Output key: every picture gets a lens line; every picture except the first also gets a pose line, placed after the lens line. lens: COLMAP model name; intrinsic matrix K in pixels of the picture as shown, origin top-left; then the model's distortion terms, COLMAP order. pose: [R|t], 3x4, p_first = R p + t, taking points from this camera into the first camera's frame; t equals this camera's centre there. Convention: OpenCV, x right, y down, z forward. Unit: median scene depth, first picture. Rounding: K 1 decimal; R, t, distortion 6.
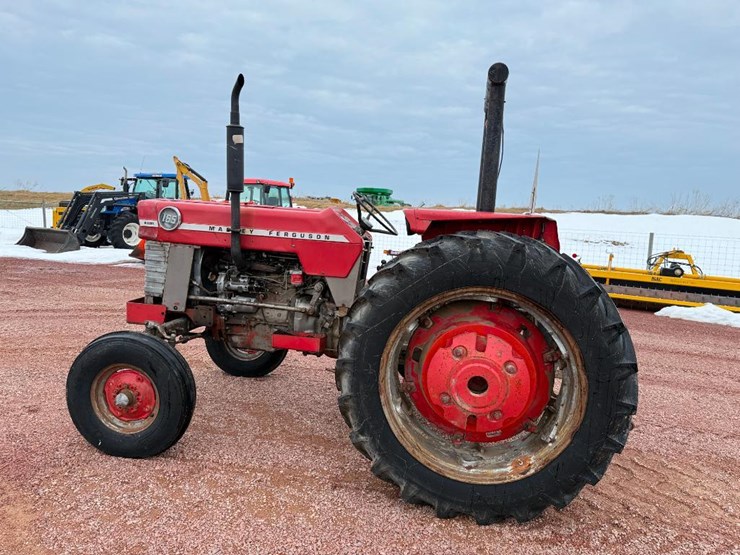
lens RADIAL K [[518.3, 0, 360.8], [0, 518.3, 278.2], [0, 0, 1]] dist [0.104039, -0.123036]
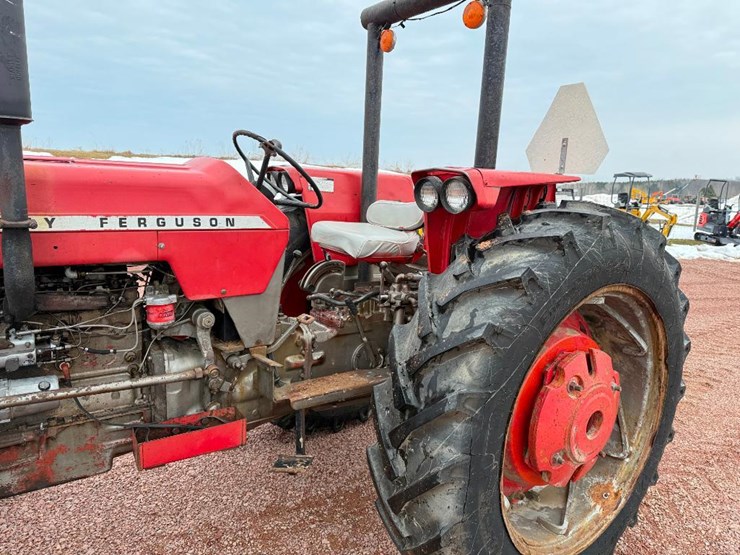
lens RADIAL K [[519.2, 0, 372.4], [0, 519.2, 273.2], [0, 0, 1]] dist [0.055205, -0.067367]
pose [[0.691988, -0.153541, 0.705392, -0.324179], [0.085126, 0.987658, 0.131473, -0.081631], [-0.716872, -0.030931, 0.696518, 0.526691]]
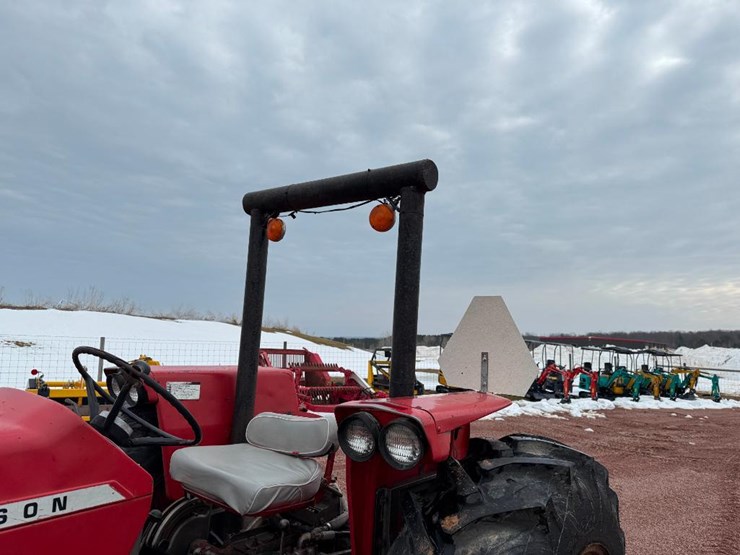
lens RADIAL K [[515.6, 0, 370.0], [0, 515.6, 277.5], [0, 0, 1]] dist [0.066067, -0.067524]
pose [[0.437448, 0.071685, 0.896382, -0.269800], [0.080973, 0.989628, -0.118658, -0.157169], [-0.895591, 0.124489, 0.427106, 0.653553]]
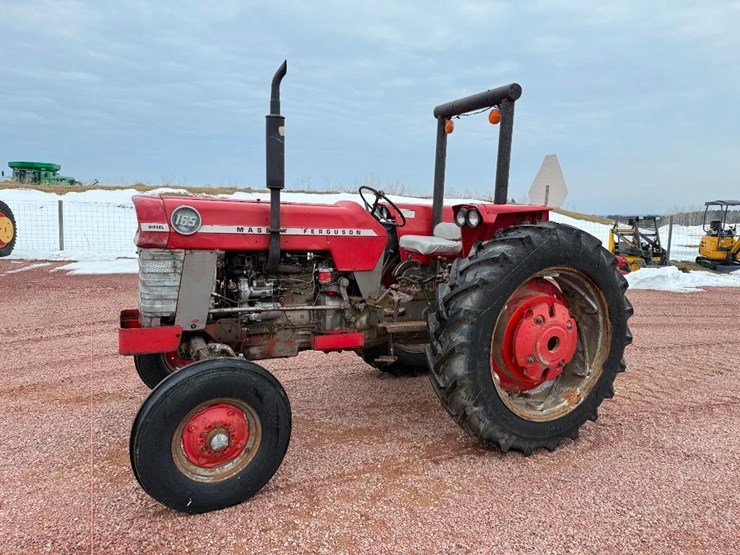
lens RADIAL K [[518.3, 0, 370.0], [0, 518.3, 273.3], [0, 0, 1]] dist [0.138925, -0.200641]
pose [[0.811791, -0.102020, 0.574967, -0.615632], [0.083418, 0.994782, 0.058734, -0.055092], [-0.577959, 0.000283, 0.816066, 0.156218]]
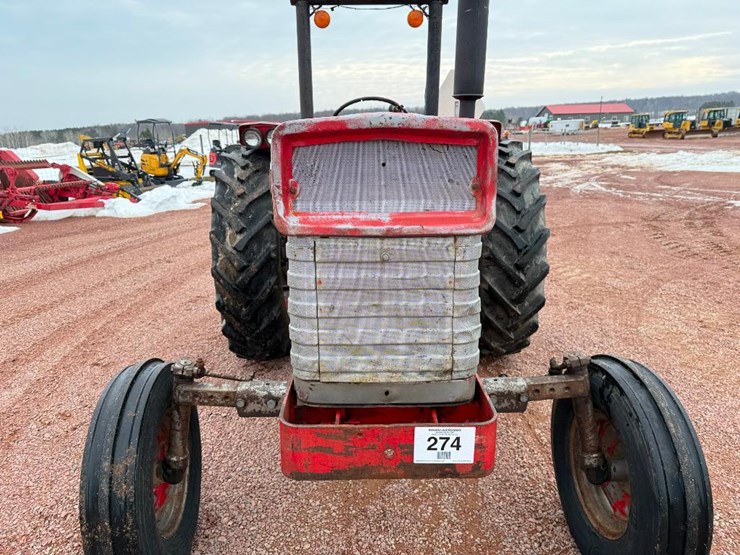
lens RADIAL K [[518.5, 0, 366.4], [0, 518.5, 276.1], [0, 0, 1]] dist [0.090865, -0.125783]
pose [[-0.205798, -0.307246, 0.929111, -0.753989], [0.124328, 0.933531, 0.336247, -0.182520], [-0.970664, 0.184714, -0.153920, 1.173501]]
